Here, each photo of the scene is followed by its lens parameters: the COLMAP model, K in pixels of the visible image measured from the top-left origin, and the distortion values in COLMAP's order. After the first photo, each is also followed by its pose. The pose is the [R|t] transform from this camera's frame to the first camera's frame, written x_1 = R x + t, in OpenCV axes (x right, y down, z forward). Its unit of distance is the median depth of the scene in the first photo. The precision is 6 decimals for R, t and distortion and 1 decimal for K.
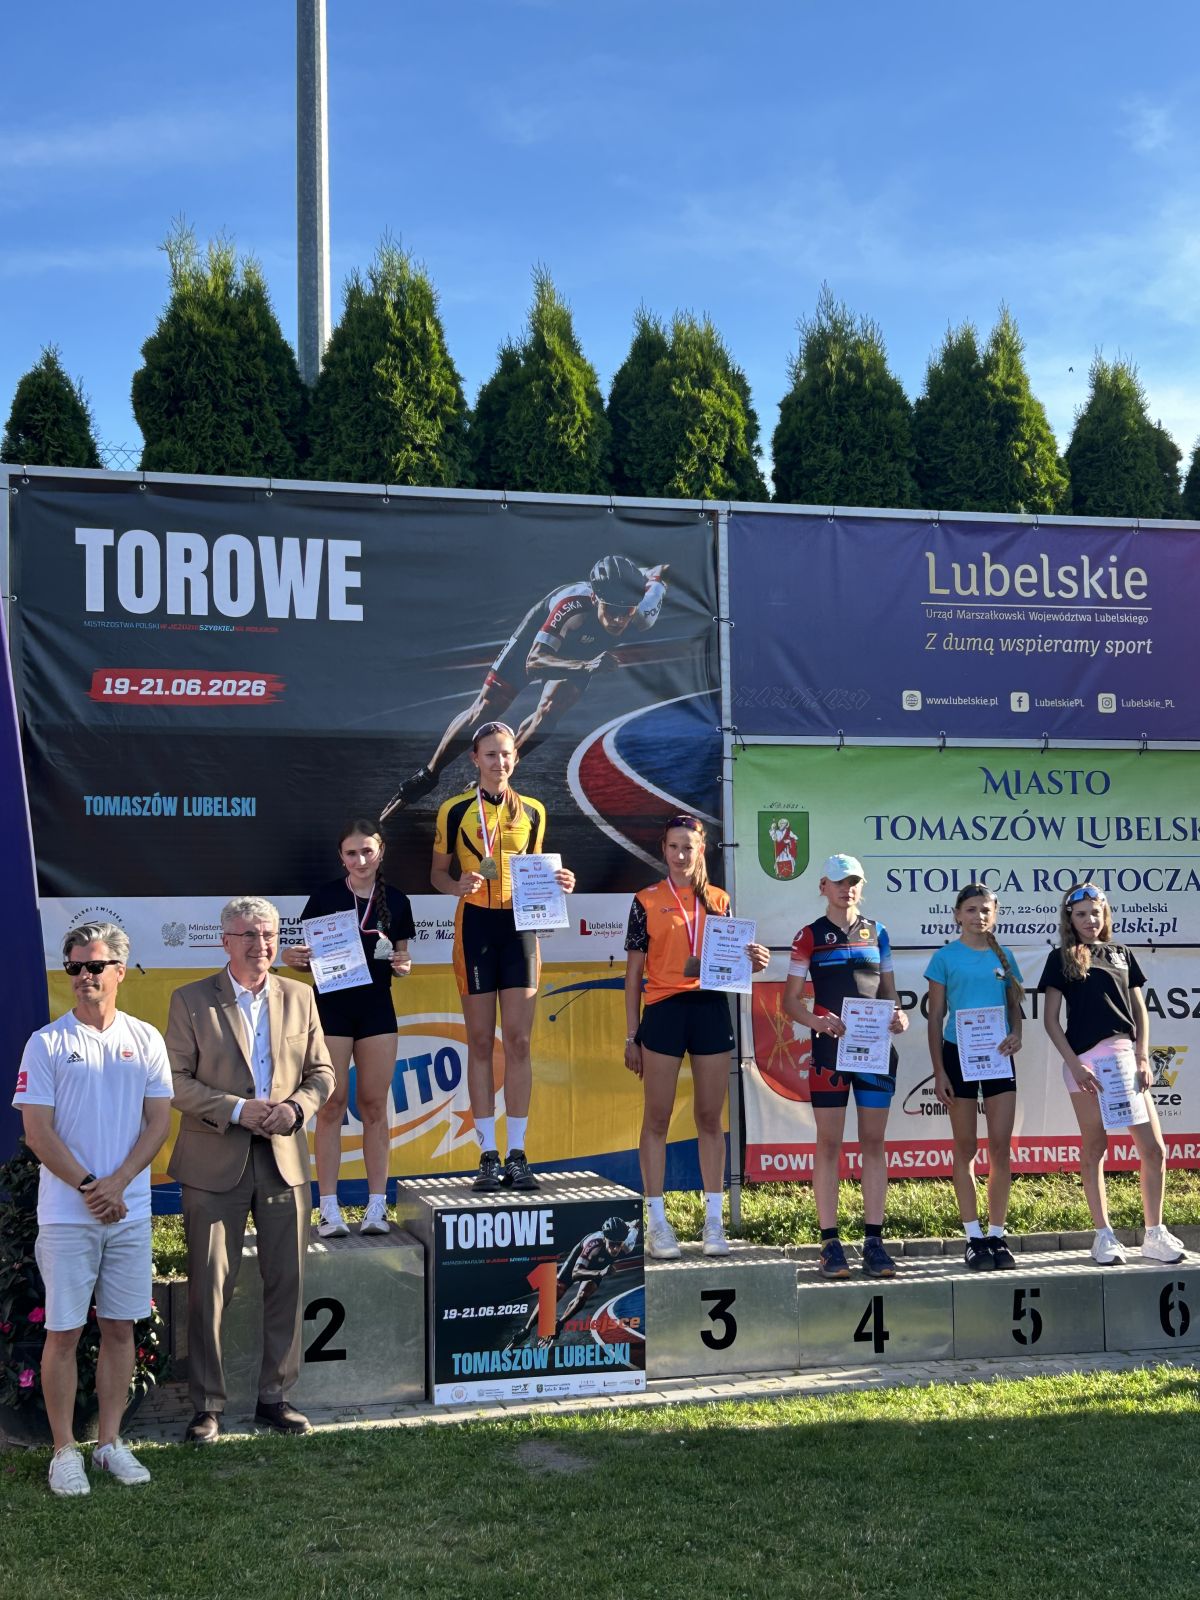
lens RADIAL K [[2112.0, 0, 606.0], [0, 2112.0, 802.7], [0, 0, 1]] dist [0.083742, 0.000000]
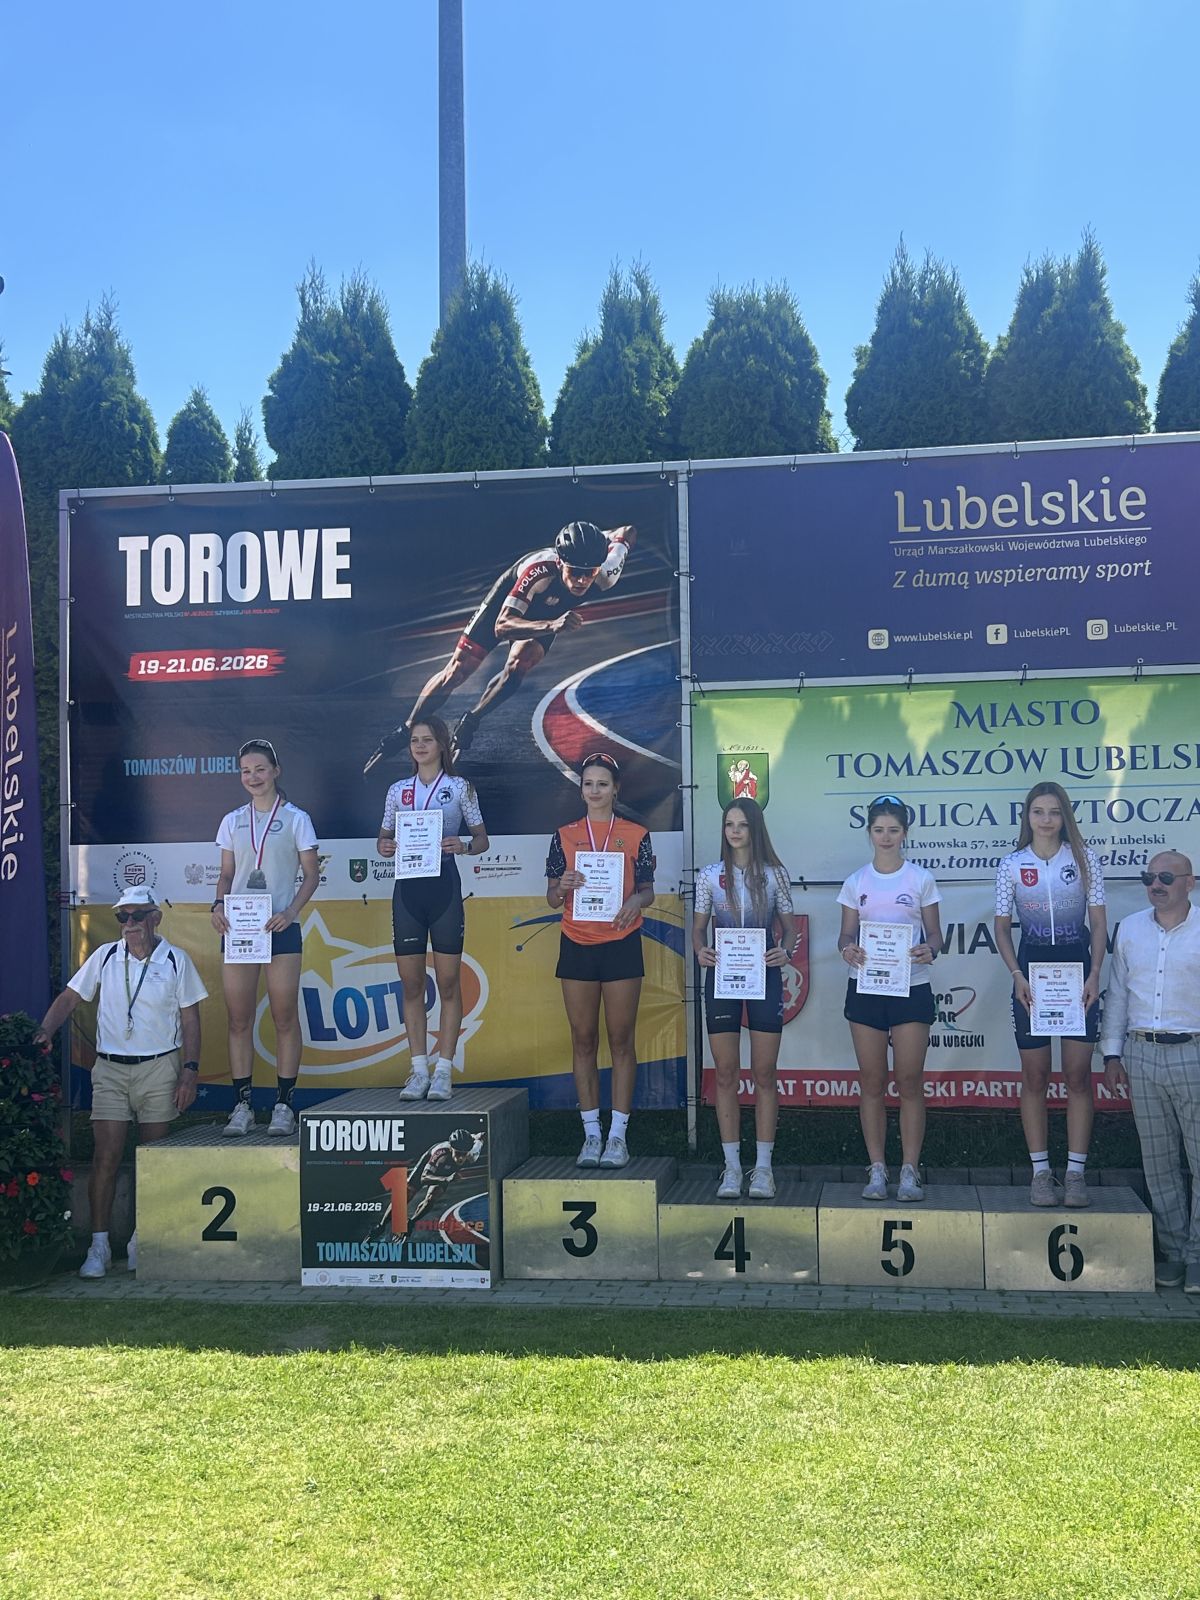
lens RADIAL K [[1814.0, 0, 609.1], [0, 1814.0, 809.9], [0, 0, 1]] dist [0.077284, 0.000000]
pose [[0.914530, -0.021669, -0.403938, 0.398203], [0.031938, 0.999315, 0.018701, 0.013830], [0.403256, -0.030003, 0.914595, 0.154869]]
